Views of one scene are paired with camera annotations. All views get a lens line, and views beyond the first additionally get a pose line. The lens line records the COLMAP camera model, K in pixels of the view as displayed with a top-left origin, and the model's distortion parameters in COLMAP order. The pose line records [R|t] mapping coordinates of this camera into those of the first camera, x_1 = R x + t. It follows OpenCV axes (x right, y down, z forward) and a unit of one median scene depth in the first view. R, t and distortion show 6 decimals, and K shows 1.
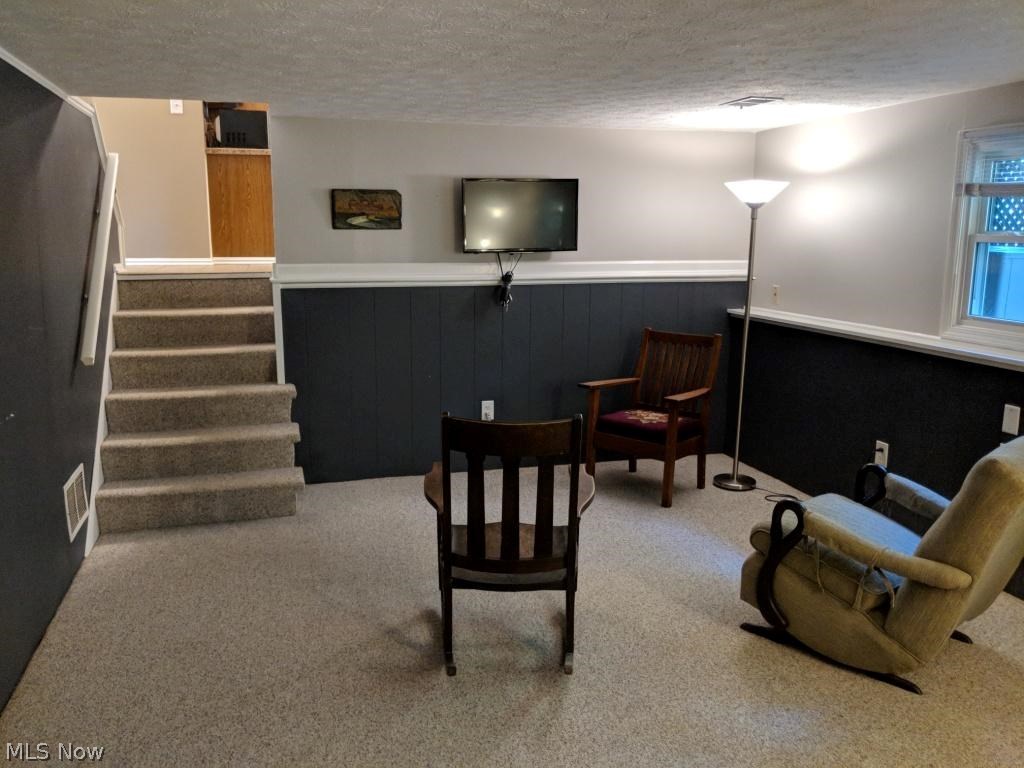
lens RADIAL K [[814.0, 0, 518.4], [0, 814.0, 380.6], [0, 0, 1]] dist [0.080058, -0.133979]
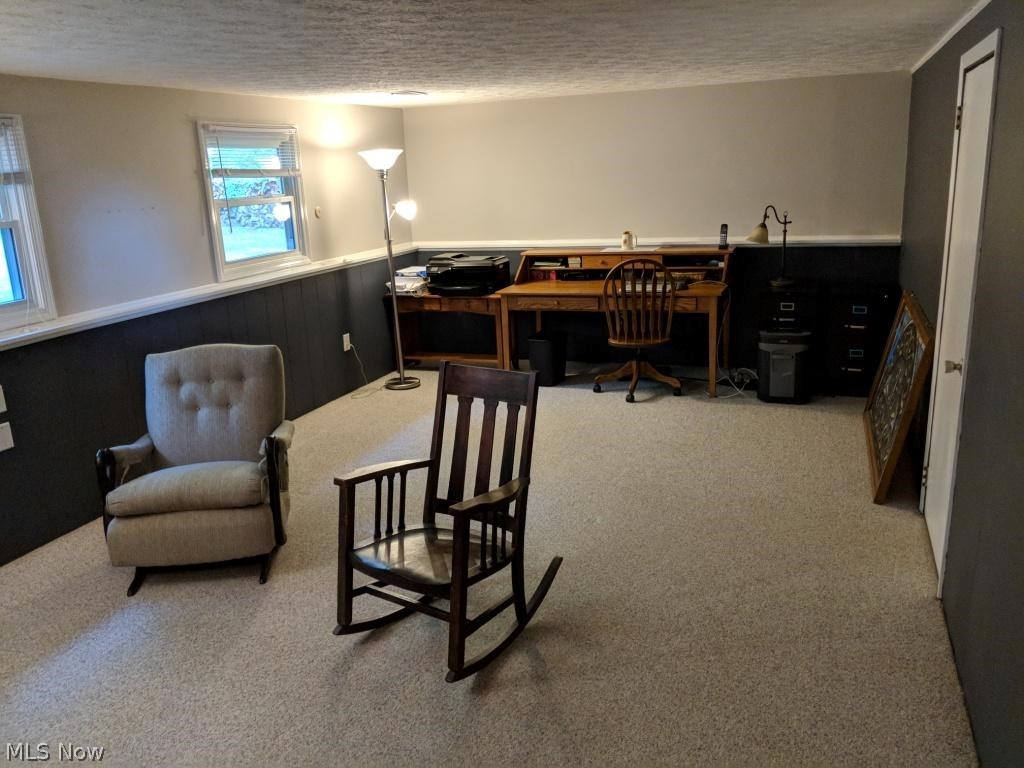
lens RADIAL K [[814.0, 0, 518.4], [0, 814.0, 380.6], [0, 0, 1]] dist [0.080058, -0.133979]
pose [[-0.791800, -0.138512, 0.594867, -0.652360], [0.156493, 0.895428, 0.416797, -0.357529], [-0.590392, 0.423112, -0.687323, 1.594862]]
